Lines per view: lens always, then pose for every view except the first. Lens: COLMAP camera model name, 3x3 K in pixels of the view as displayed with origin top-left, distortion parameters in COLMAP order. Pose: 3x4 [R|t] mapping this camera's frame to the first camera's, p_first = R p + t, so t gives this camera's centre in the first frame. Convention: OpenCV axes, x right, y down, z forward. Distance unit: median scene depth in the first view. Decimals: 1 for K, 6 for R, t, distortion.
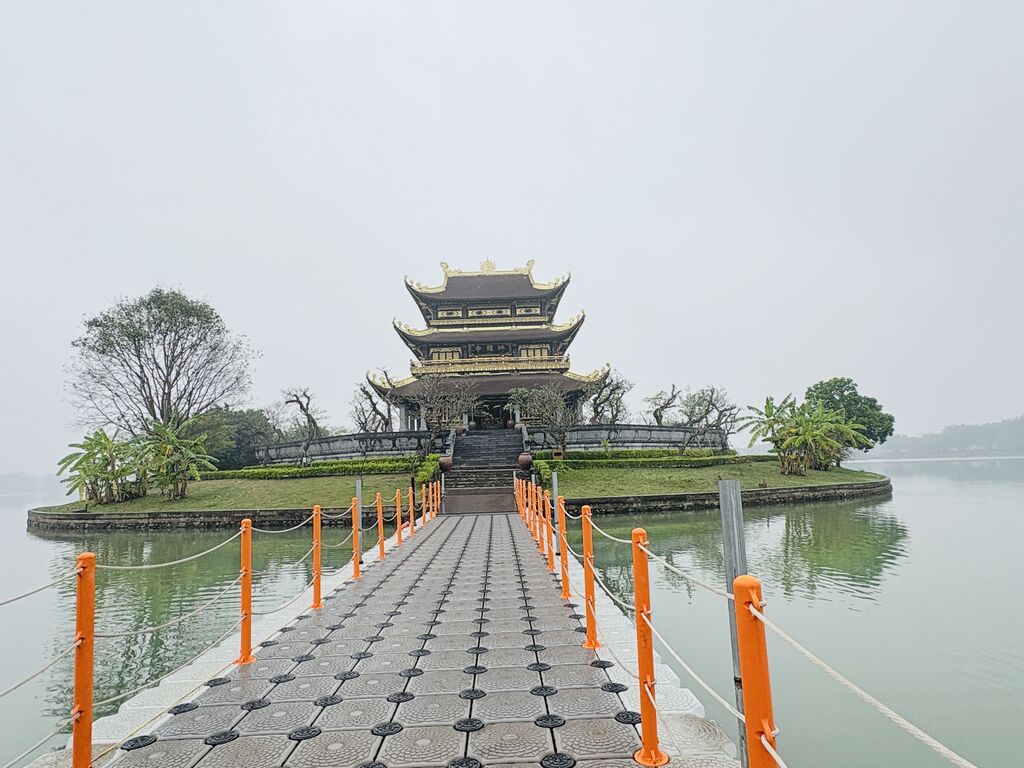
lens RADIAL K [[599.4, 0, 511.6], [0, 599.4, 386.6], [0, 0, 1]] dist [0.000078, 0.000002]
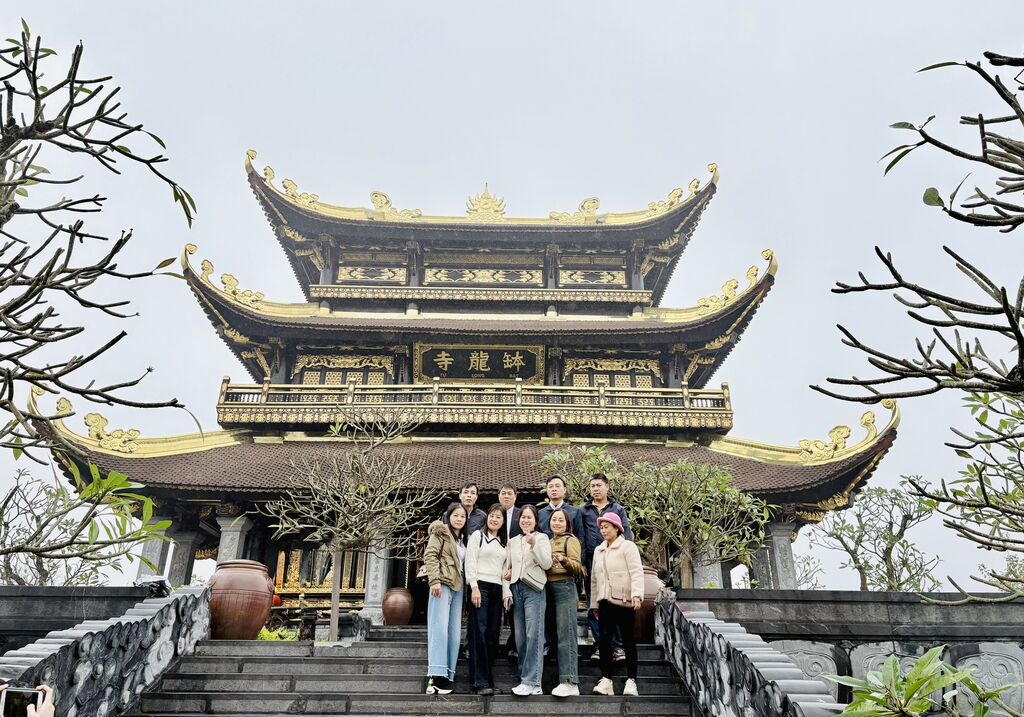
lens RADIAL K [[765.6, 0, 513.7], [0, 765.6, 355.6], [0, 0, 1]] dist [0.004632, -0.000048]
pose [[0.999107, 0.041421, -0.008319, -0.013816], [-0.042192, 0.968086, -0.247042, 0.035917], [-0.002179, 0.247173, 0.968969, 0.590541]]
